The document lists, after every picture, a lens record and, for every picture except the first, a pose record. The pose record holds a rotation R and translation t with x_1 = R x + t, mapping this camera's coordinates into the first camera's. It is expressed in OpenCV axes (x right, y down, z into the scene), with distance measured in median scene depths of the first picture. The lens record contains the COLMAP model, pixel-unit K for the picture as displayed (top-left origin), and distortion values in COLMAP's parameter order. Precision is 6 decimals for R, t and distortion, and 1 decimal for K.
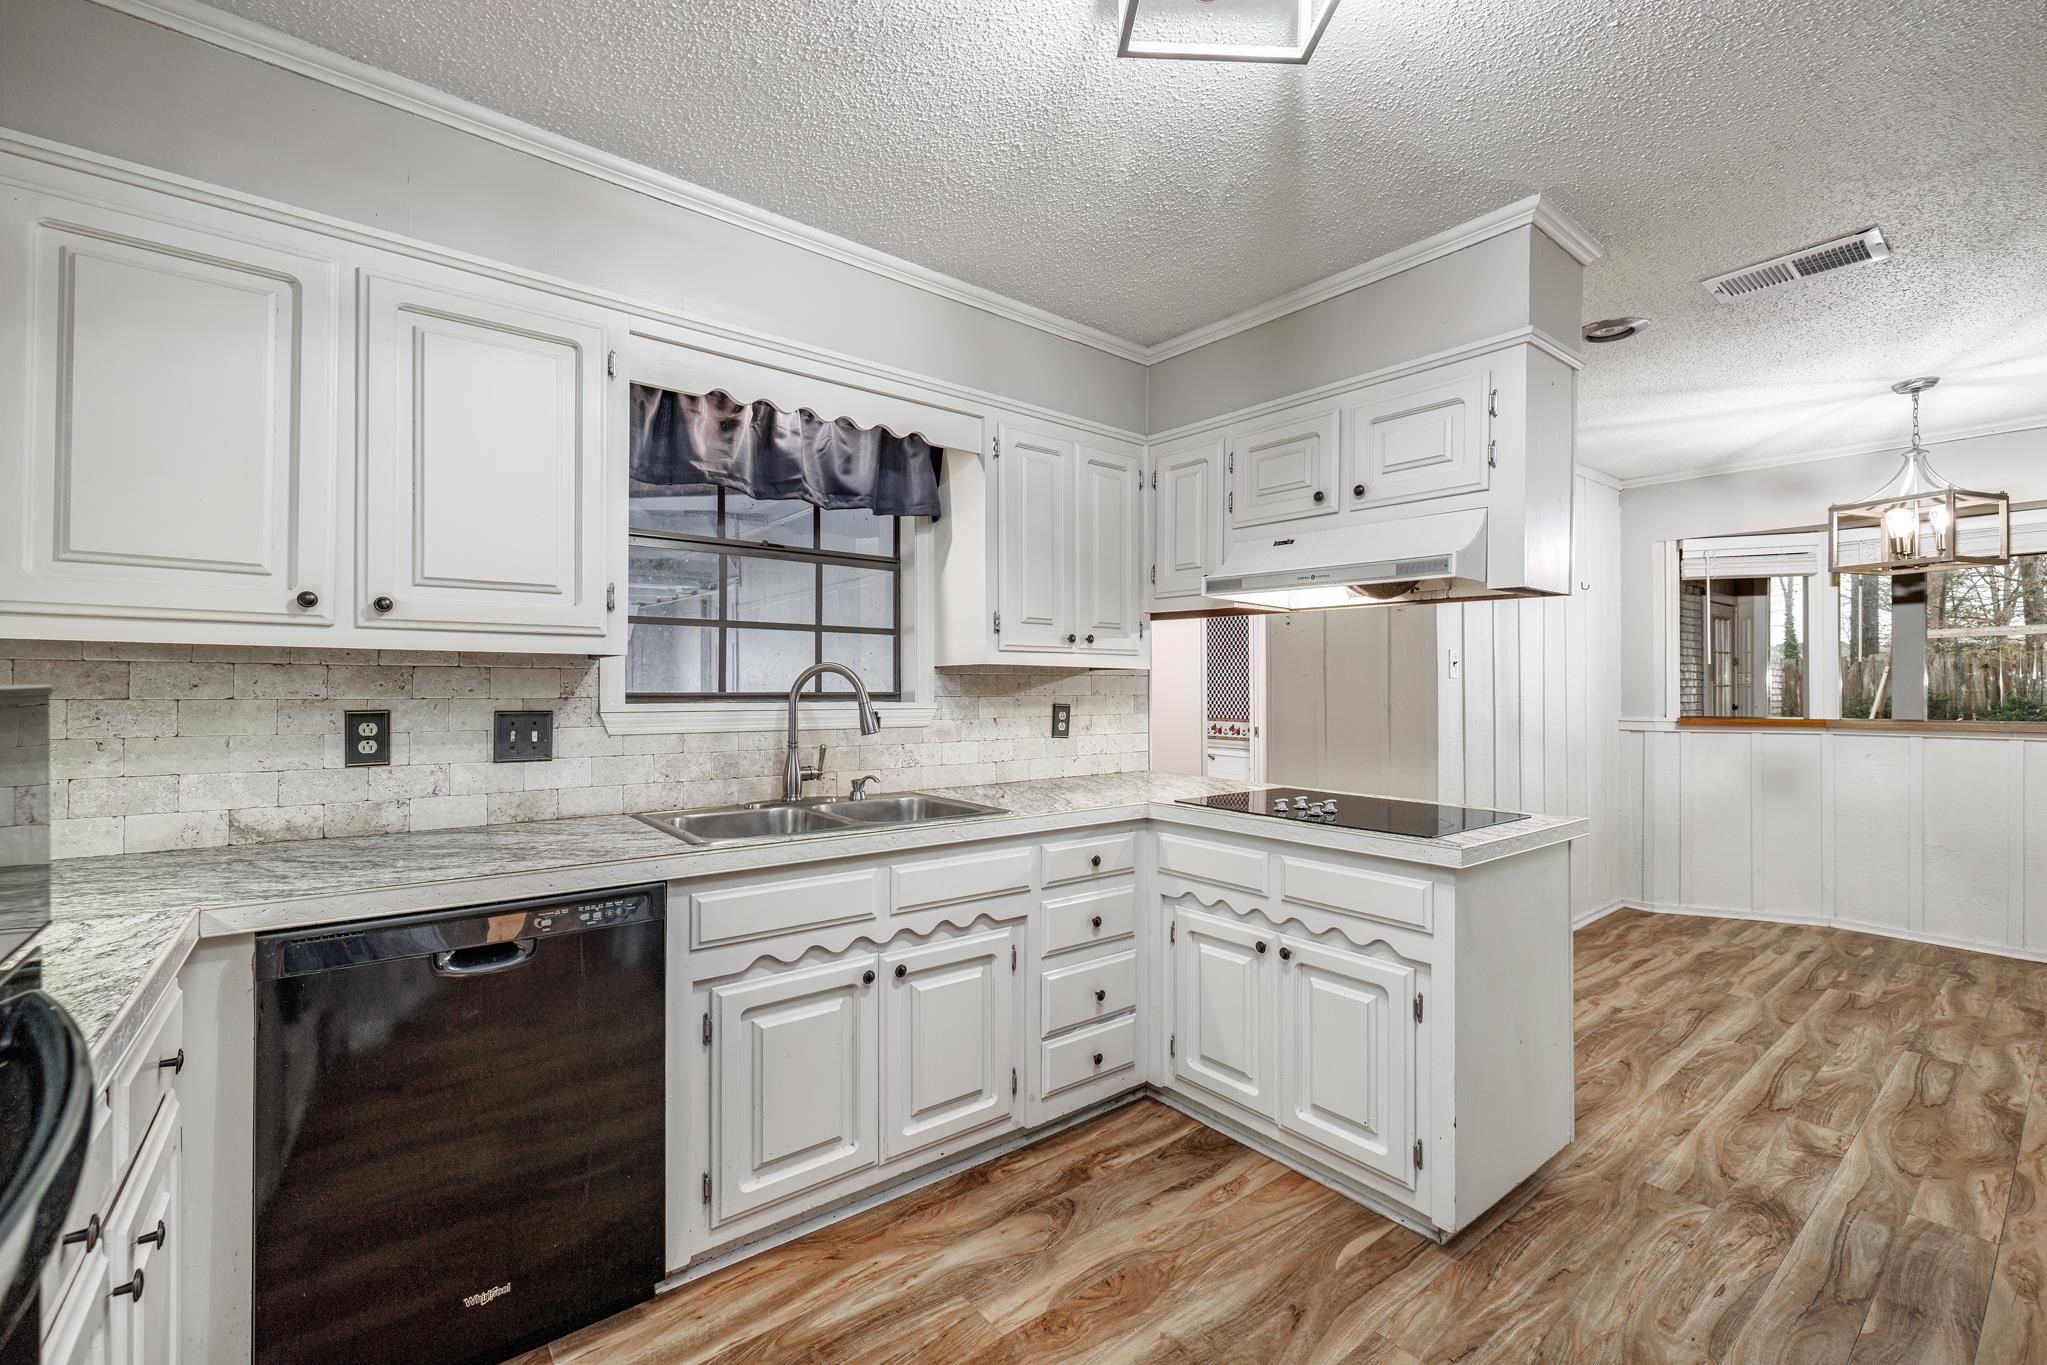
lens RADIAL K [[973.3, 0, 938.2], [0, 973.3, 683.0], [0, 0, 1]] dist [0.001245, 0.000939]
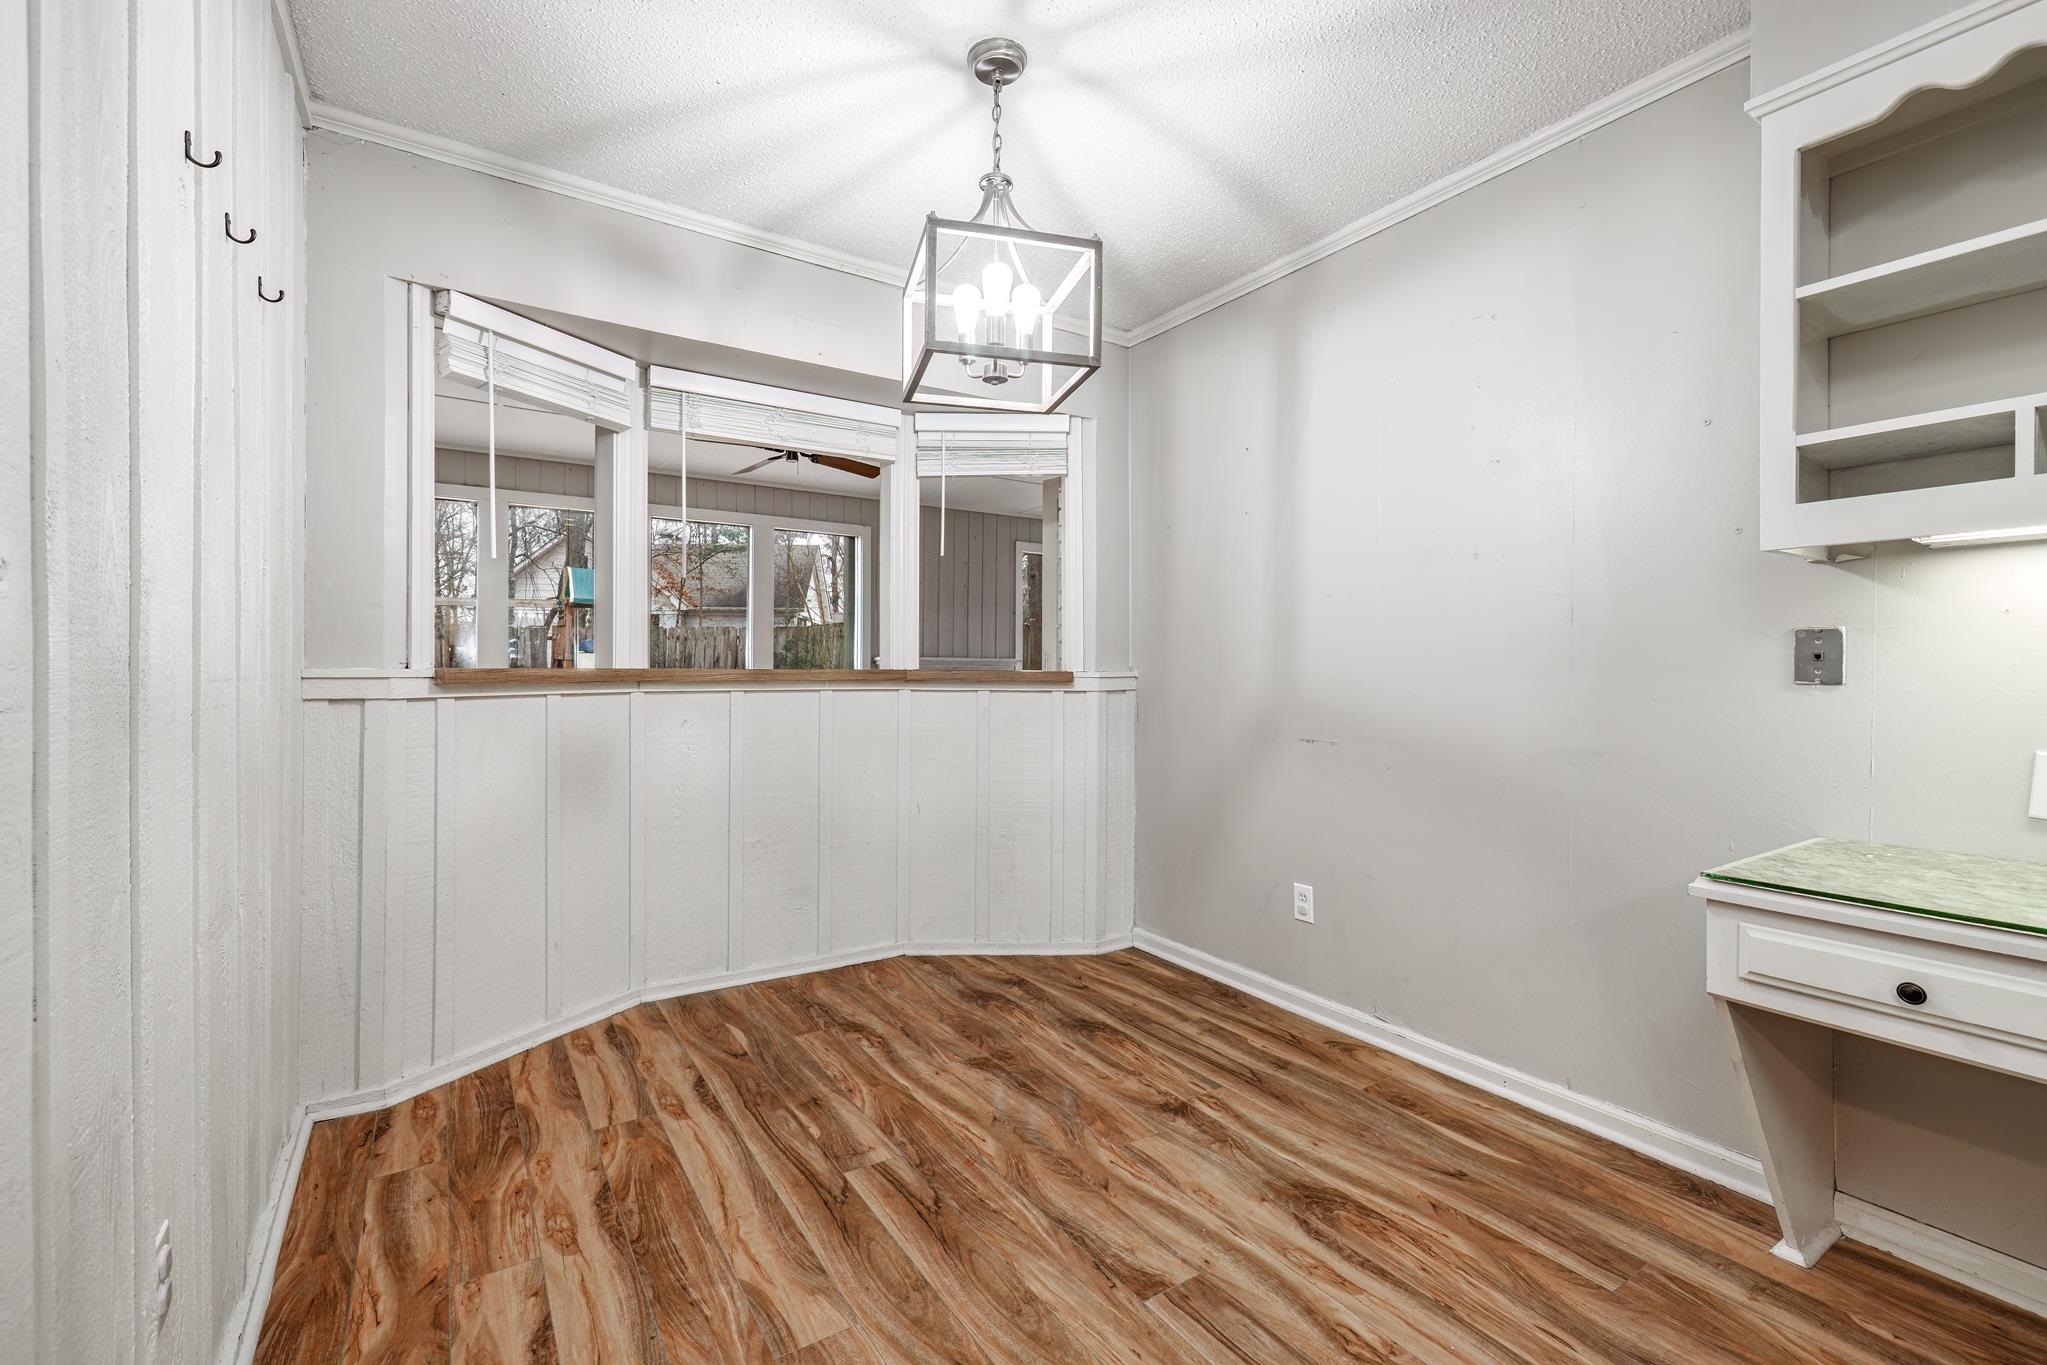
lens RADIAL K [[866.2, 0, 1022.9], [0, 866.2, 671.5], [0, 0, 1]] dist [-0.001627, 0.000089]
pose [[0.067937, -0.002676, 0.997686, 0.639182], [-0.004196, 0.999987, 0.002968, 0.061023], [-0.997681, -0.004388, 0.067925, 1.211871]]
